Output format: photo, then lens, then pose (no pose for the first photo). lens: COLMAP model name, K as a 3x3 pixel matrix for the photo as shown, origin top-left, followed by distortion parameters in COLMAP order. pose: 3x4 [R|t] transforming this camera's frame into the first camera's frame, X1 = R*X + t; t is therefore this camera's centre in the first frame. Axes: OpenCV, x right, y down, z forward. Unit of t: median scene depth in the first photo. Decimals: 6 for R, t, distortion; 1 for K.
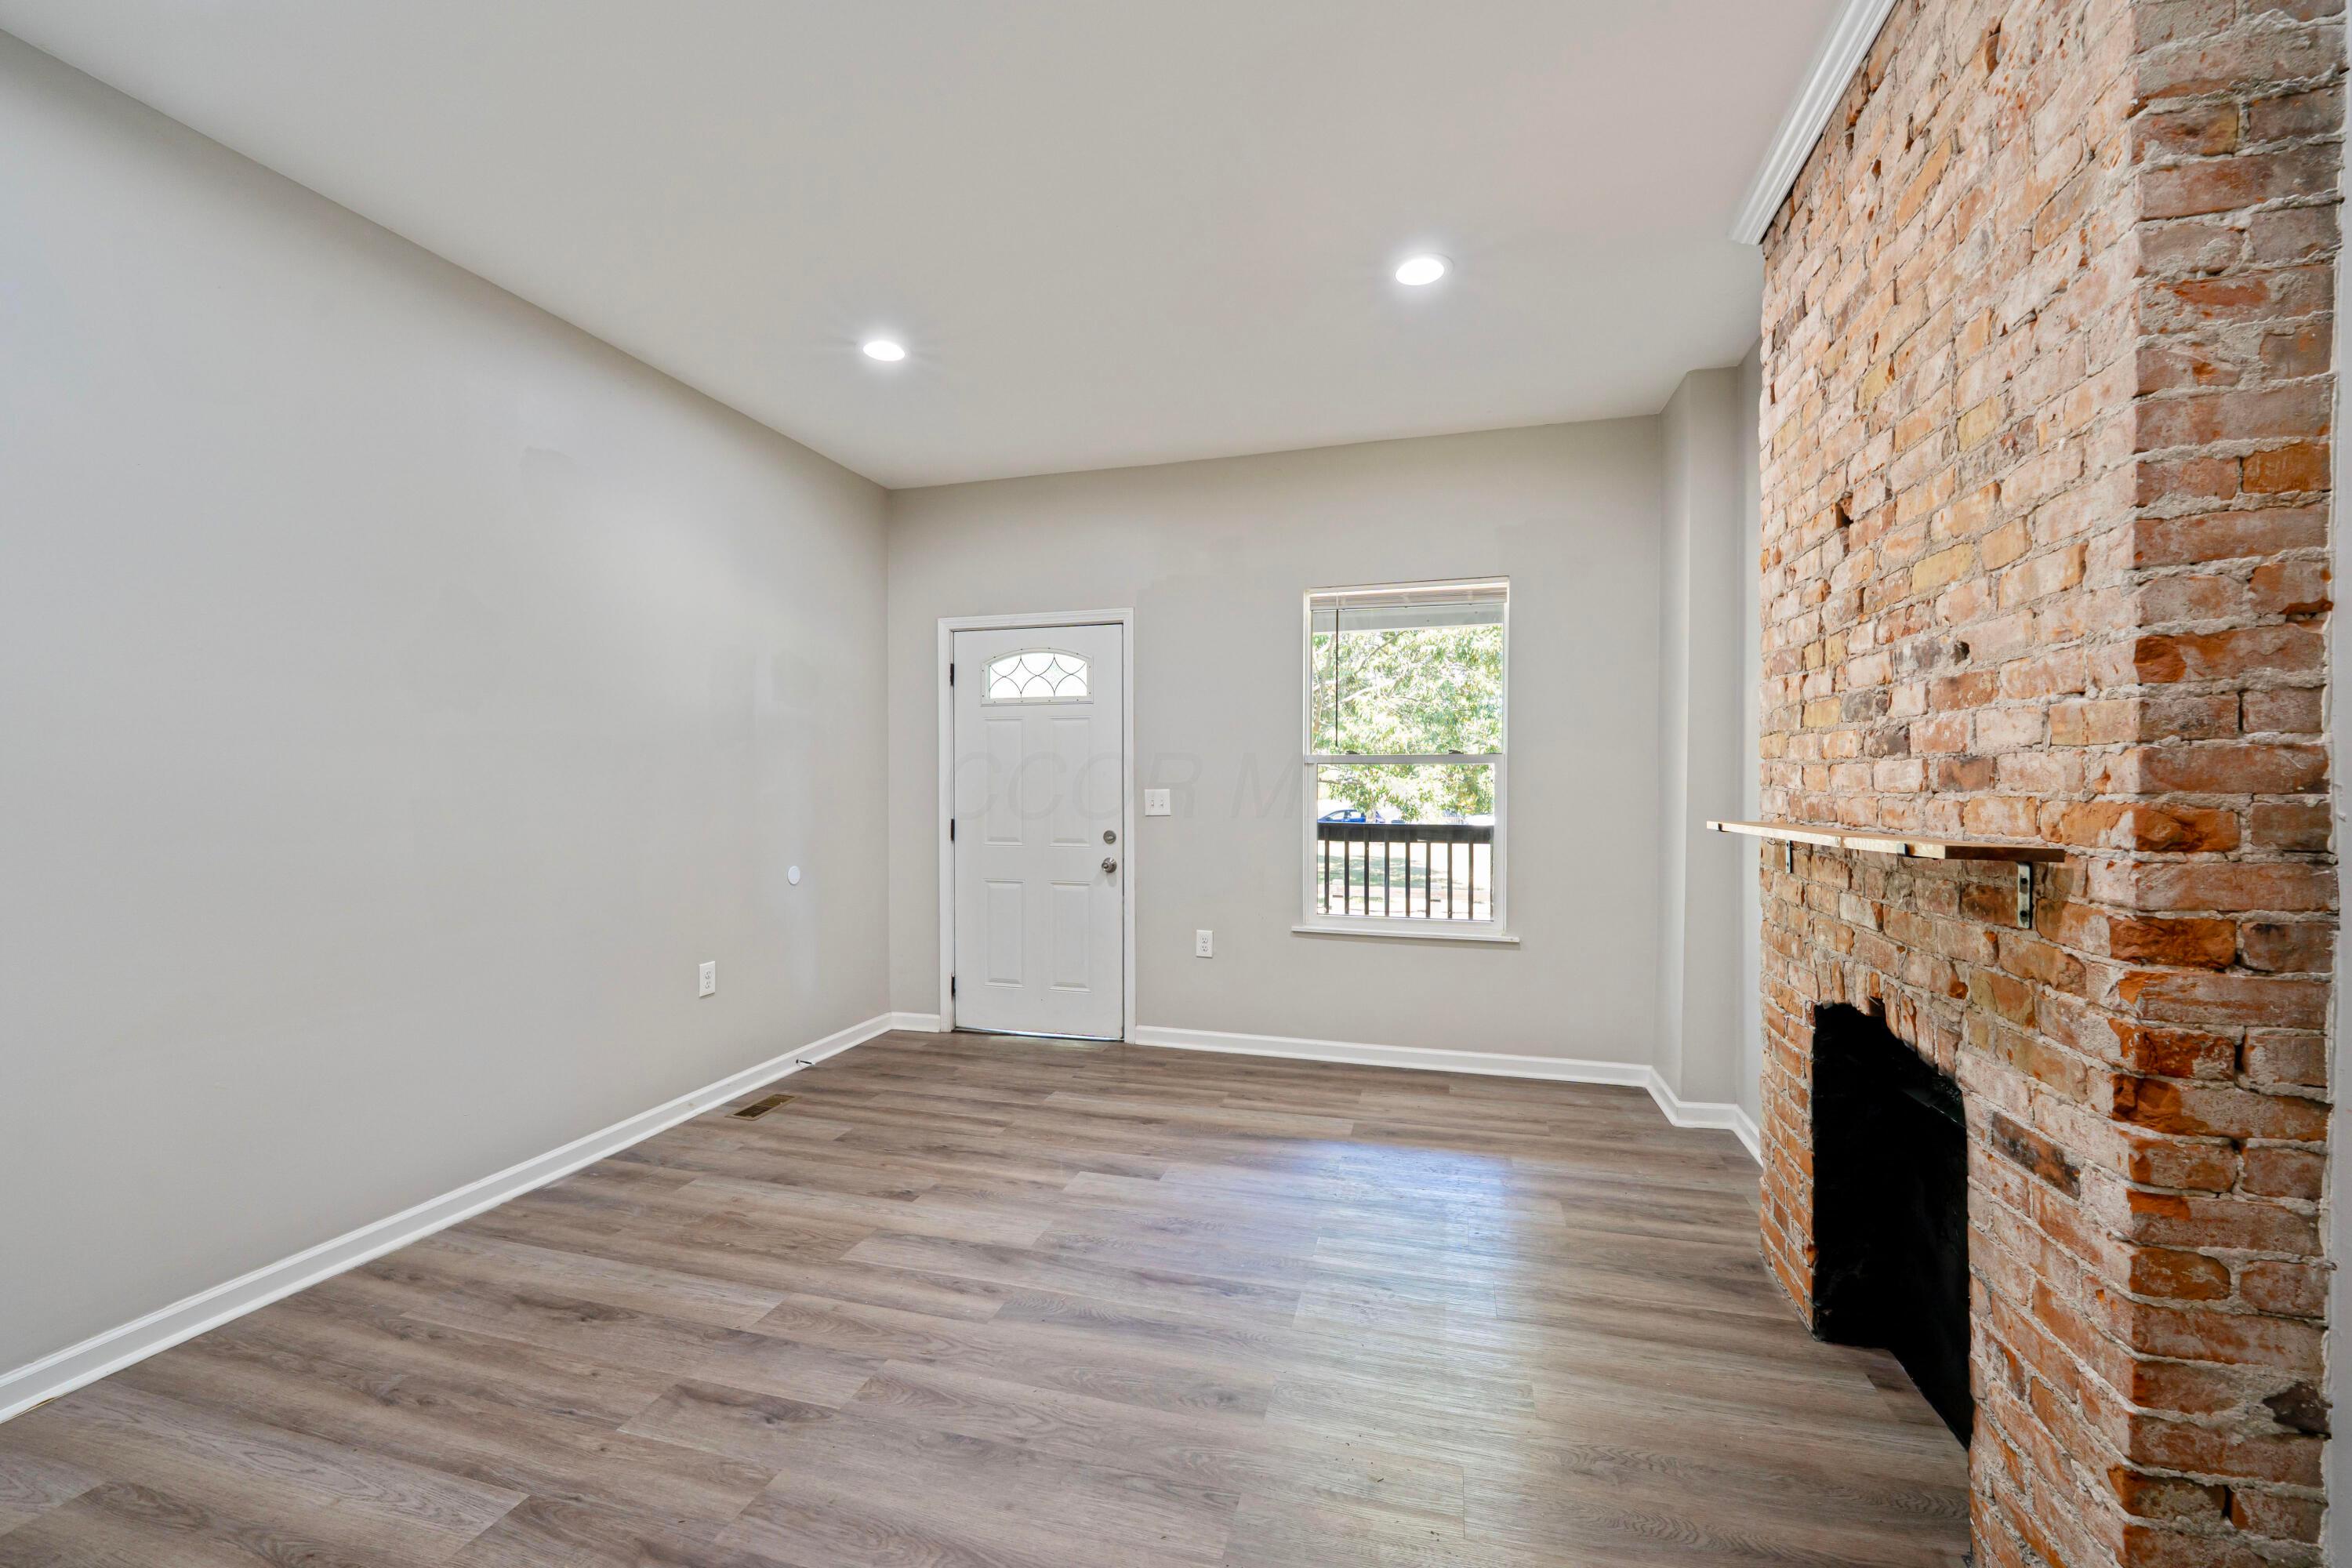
lens RADIAL K [[963.4, 0, 1173.7], [0, 963.4, 780.0], [0, 0, 1]] dist [-0.001052, 0.000274]
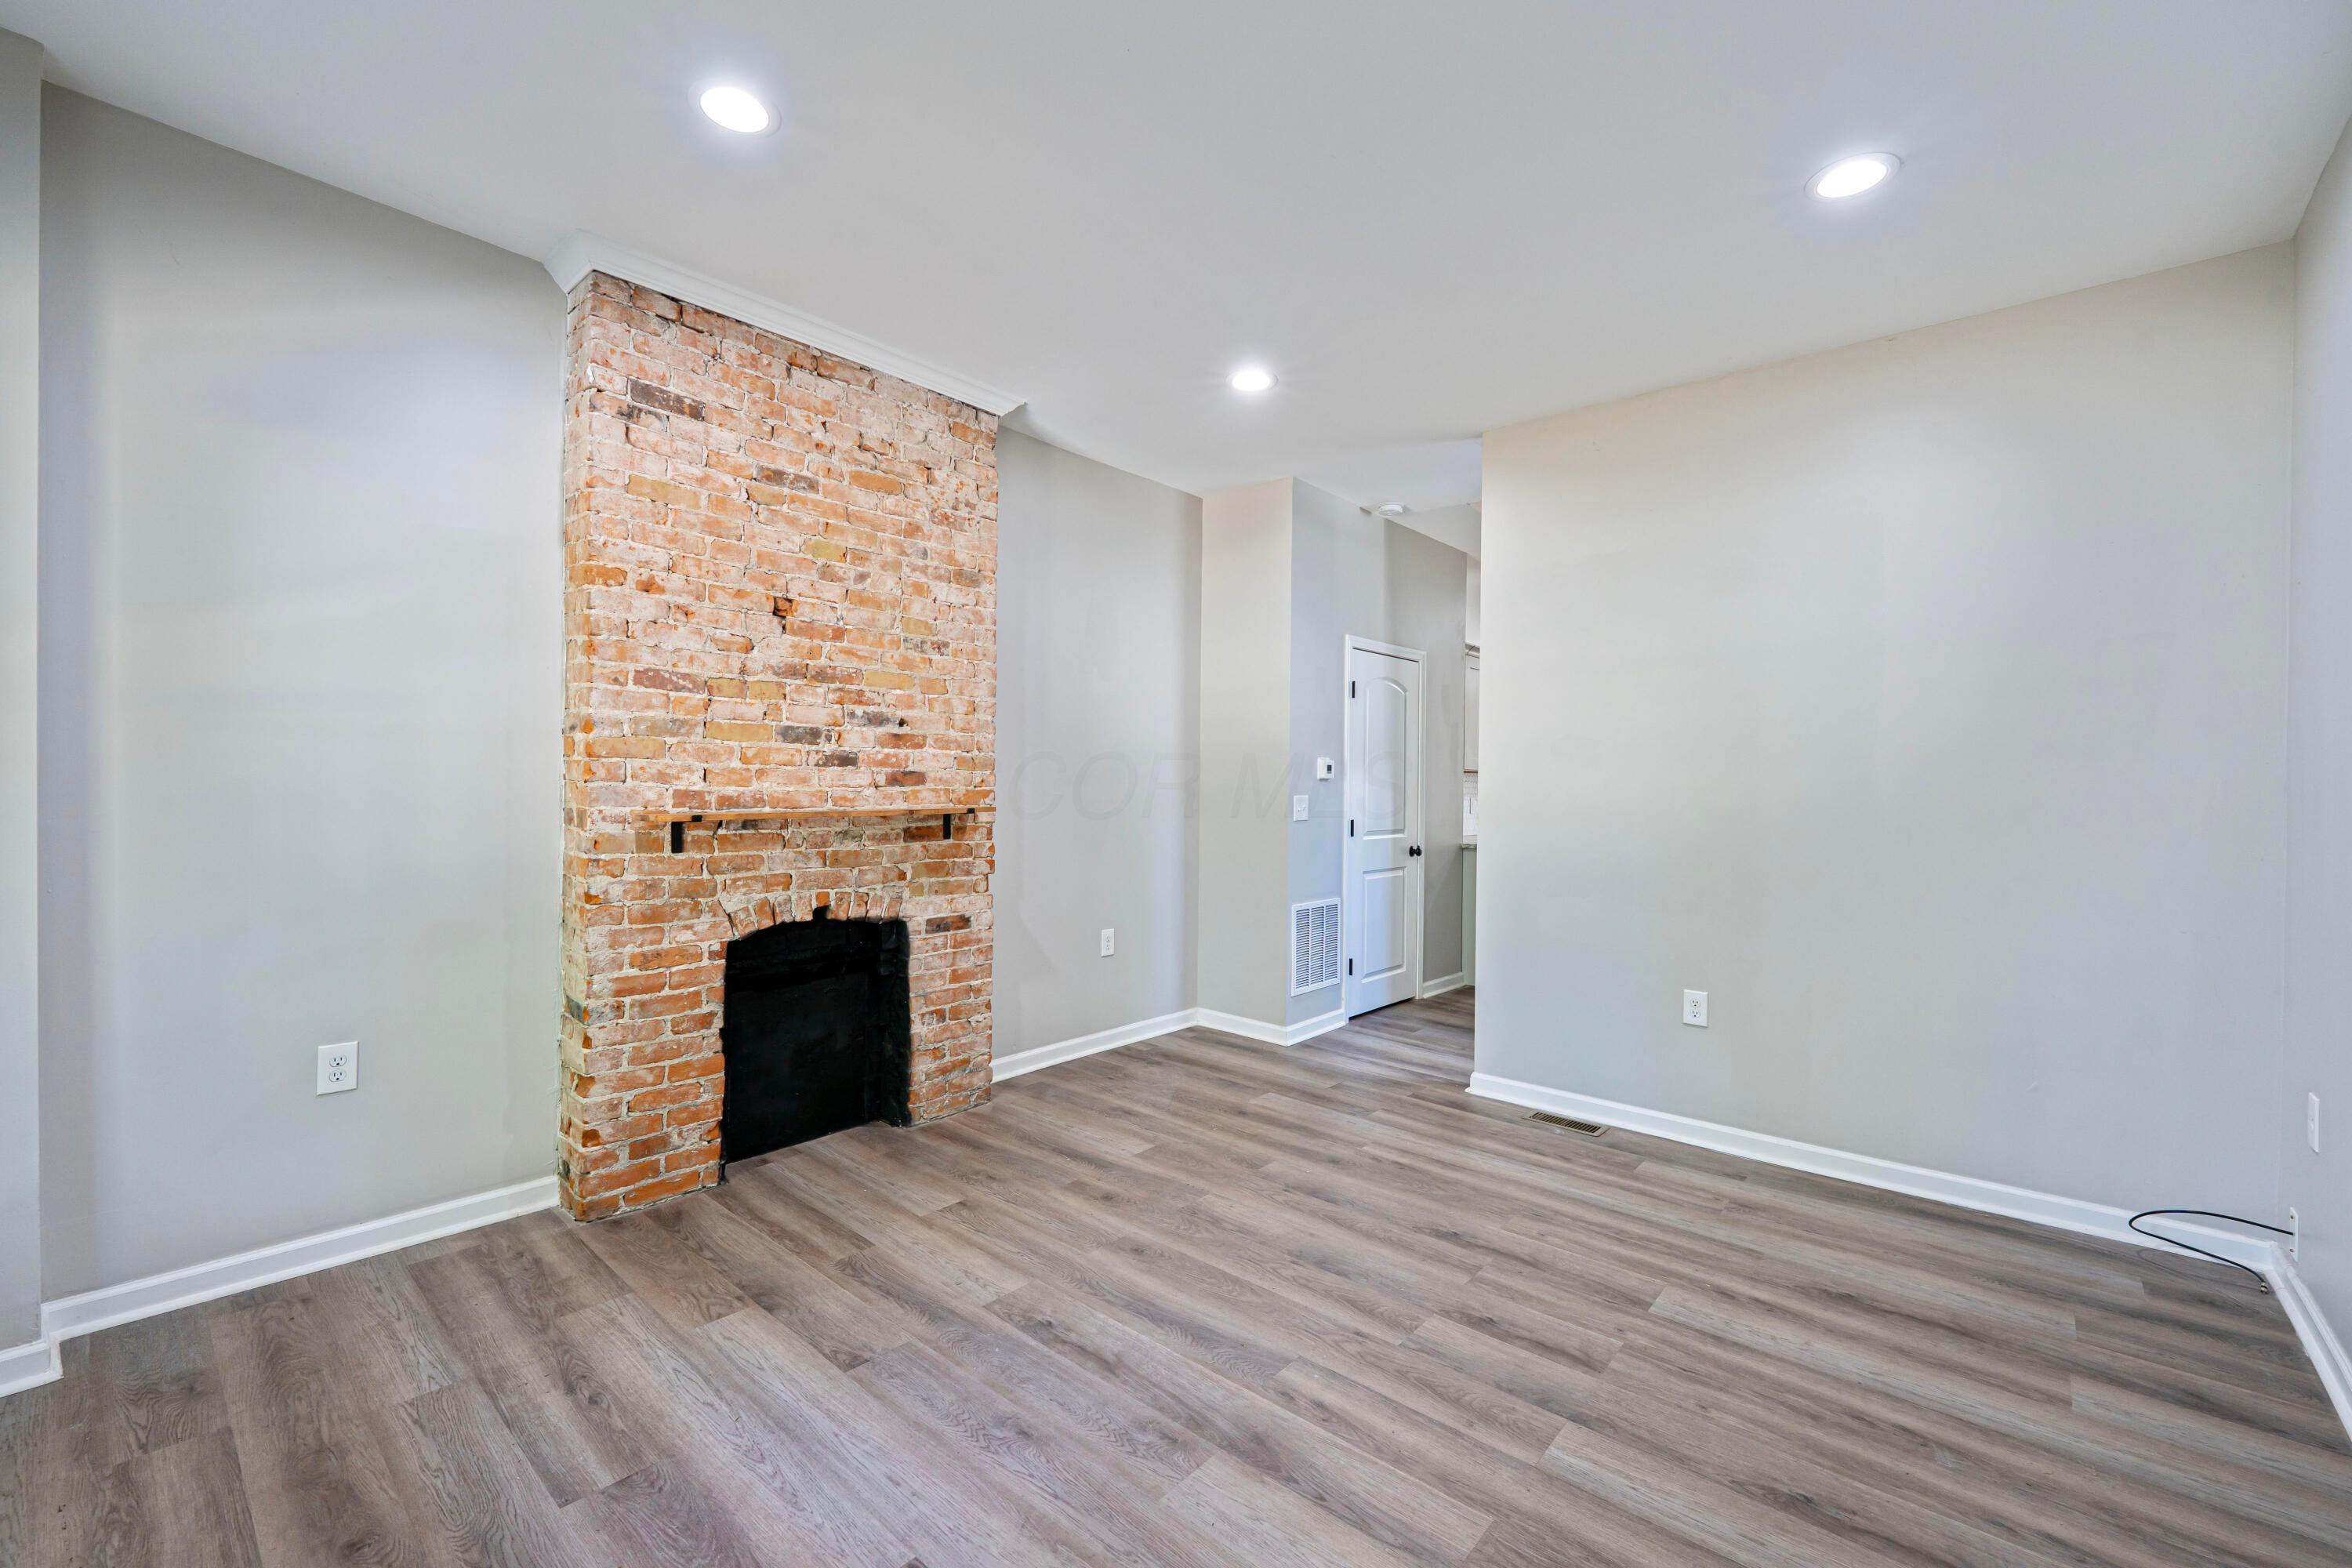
lens RADIAL K [[963.4, 0, 1179.6], [0, 963.4, 783.6], [0, 0, 1]] dist [-0.001052, 0.000274]
pose [[-0.905372, -0.009399, 0.424515, -0.539510], [-0.012353, 0.999915, -0.004205, 0.005574], [-0.424440, -0.009051, -0.905411, 2.130474]]
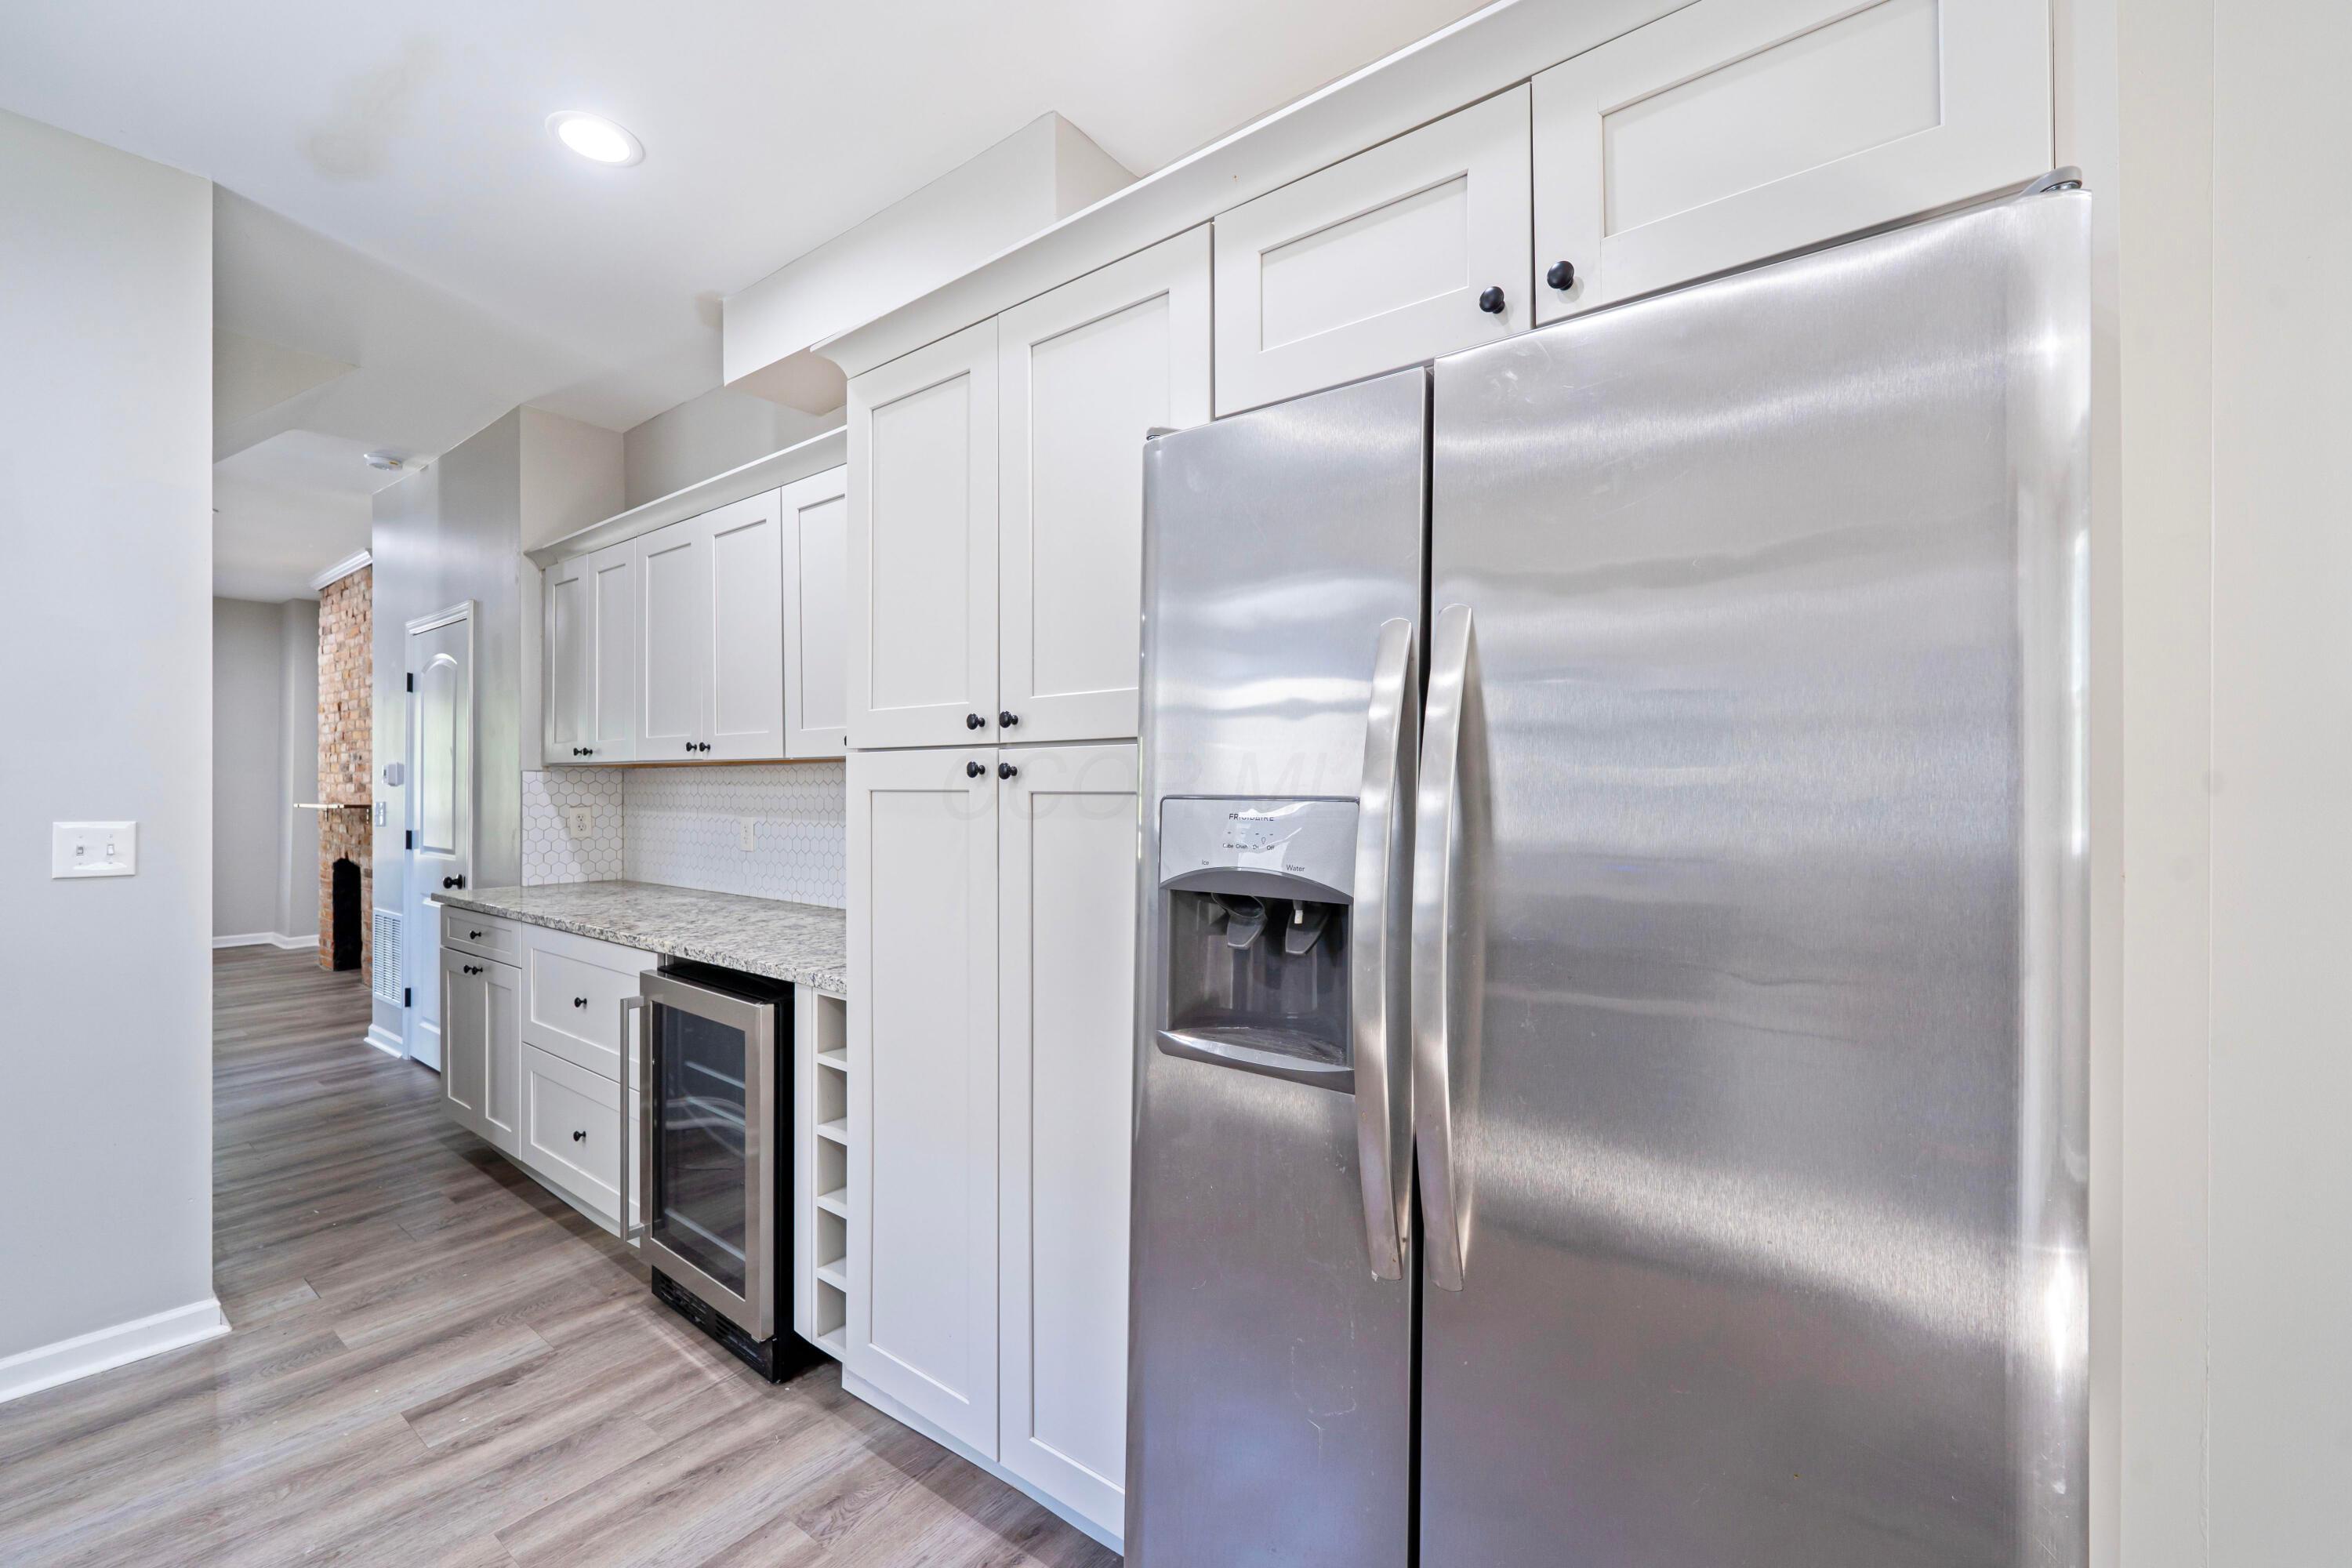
lens RADIAL K [[963.4, 0, 1179.5], [0, 963.4, 773.9], [0, 0, 1]] dist [-0.001052, 0.000274]
pose [[0.364432, 0.001405, 0.931229, -1.309601], [0.000371, 0.999999, -0.001654, -0.045760], [-0.931230, 0.000948, 0.364431, -2.850194]]
